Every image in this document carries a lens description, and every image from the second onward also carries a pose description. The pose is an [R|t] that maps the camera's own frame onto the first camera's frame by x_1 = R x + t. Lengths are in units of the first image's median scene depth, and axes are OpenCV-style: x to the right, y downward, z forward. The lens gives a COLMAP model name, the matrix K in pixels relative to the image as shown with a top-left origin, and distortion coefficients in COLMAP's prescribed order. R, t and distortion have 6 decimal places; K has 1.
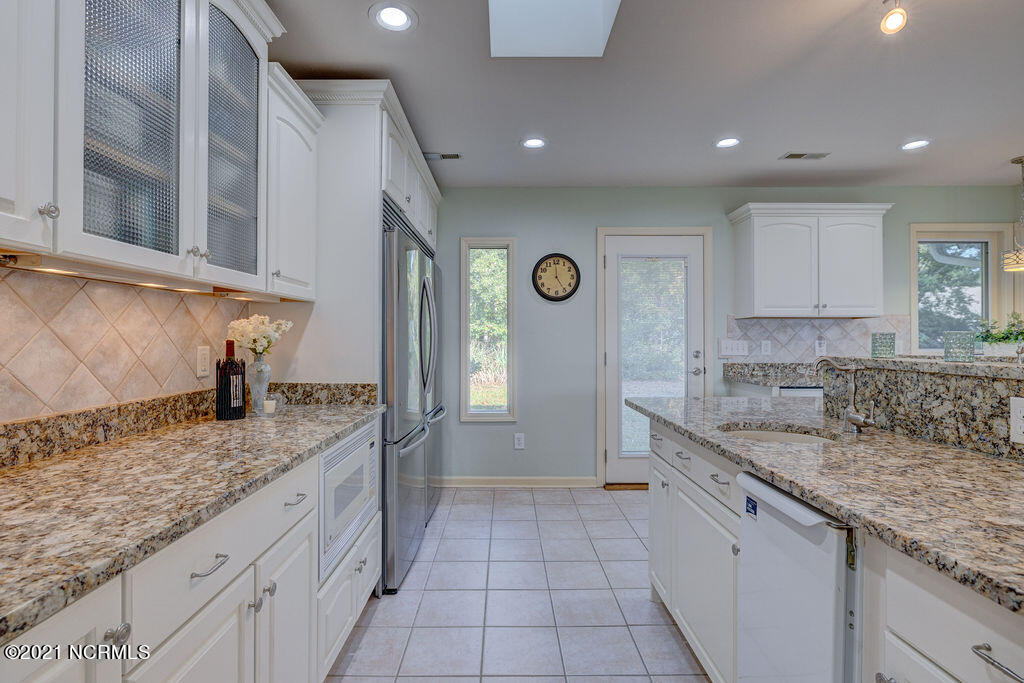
lens RADIAL K [[488.2, 0, 508.7], [0, 488.2, 341.2], [0, 0, 1]] dist [-0.013042, 0.003833]
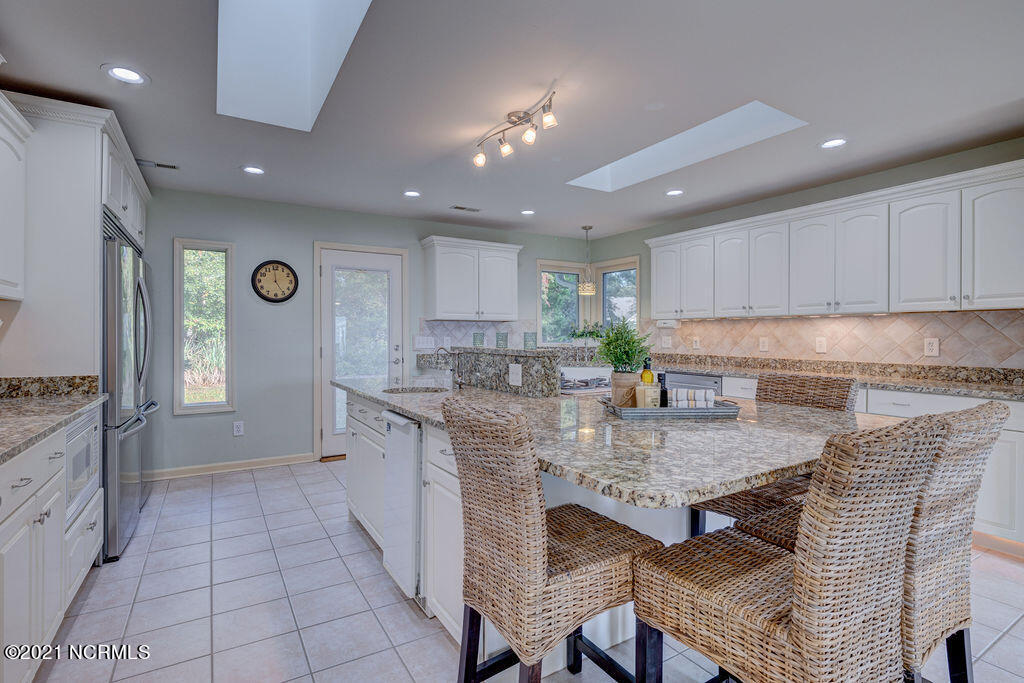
lens RADIAL K [[488.2, 0, 515.0], [0, 488.2, 337.1], [0, 0, 1]] dist [-0.013042, 0.003833]
pose [[0.853707, -0.000957, 0.520753, -0.022393], [0.001648, 0.999998, -0.000864, 0.000715], [-0.520751, 0.001596, 0.853707, -0.347420]]
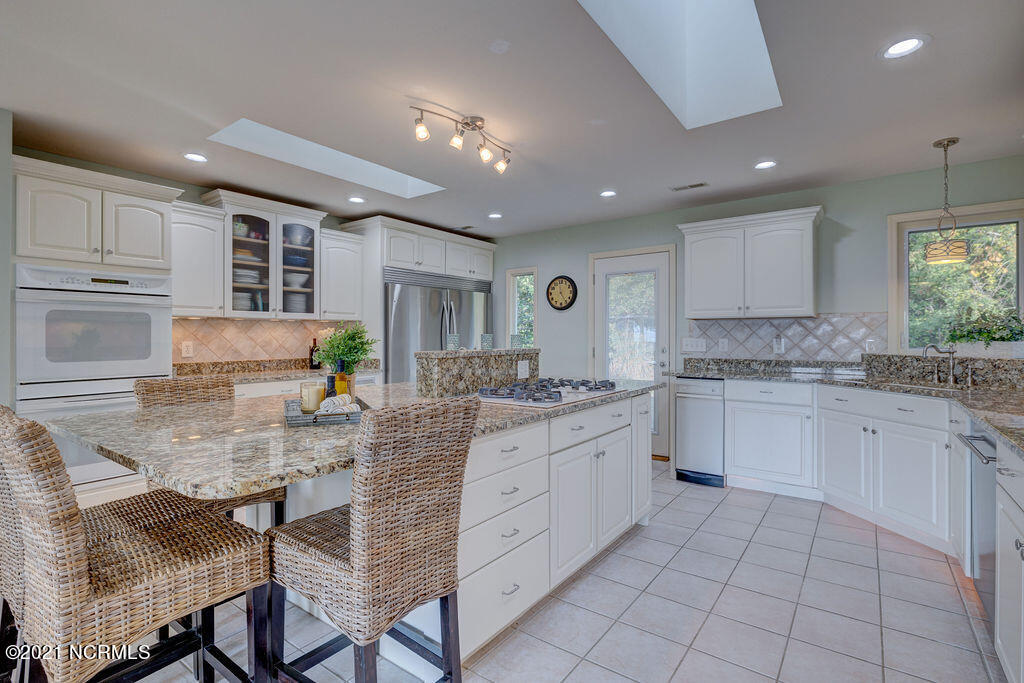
lens RADIAL K [[488.2, 0, 506.2], [0, 488.2, 334.3], [0, 0, 1]] dist [-0.013042, 0.003833]
pose [[0.801959, -0.003755, -0.597367, 1.078309], [-0.001137, 0.999969, -0.007813, -0.003030], [0.597378, 0.006945, 0.801930, -0.277919]]
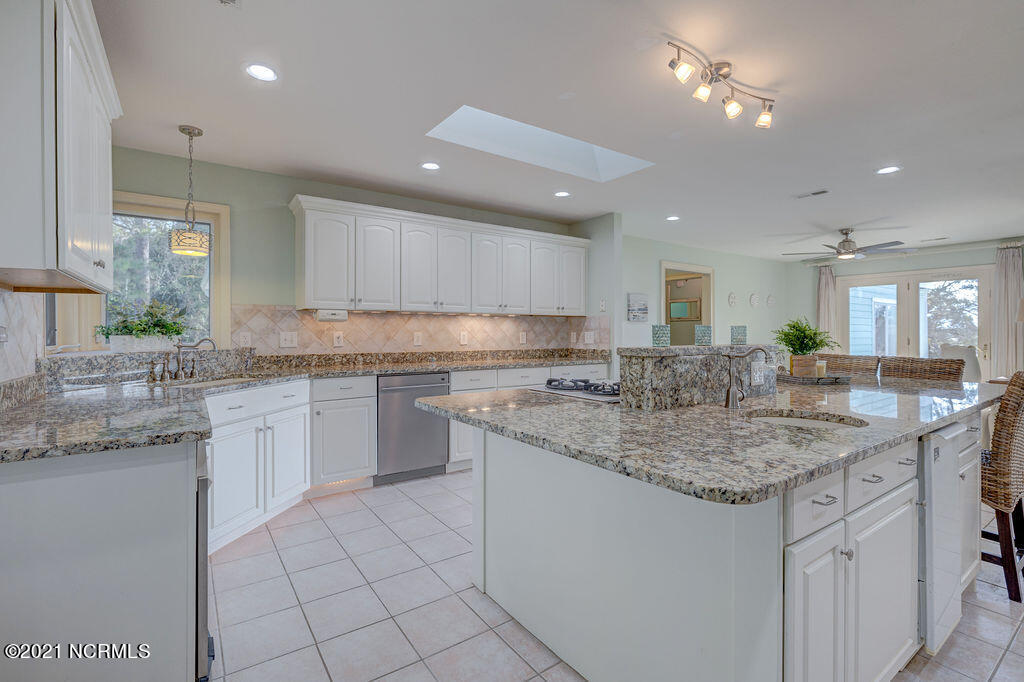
lens RADIAL K [[463.2, 0, 503.5], [0, 463.2, 332.9], [0, 0, 1]] dist [-0.004107, -0.000615]
pose [[-0.556168, -0.002812, 0.831065, 0.041800], [0.004239, 0.999972, 0.006221, -0.004341], [-0.831059, 0.006982, -0.556140, 1.146379]]
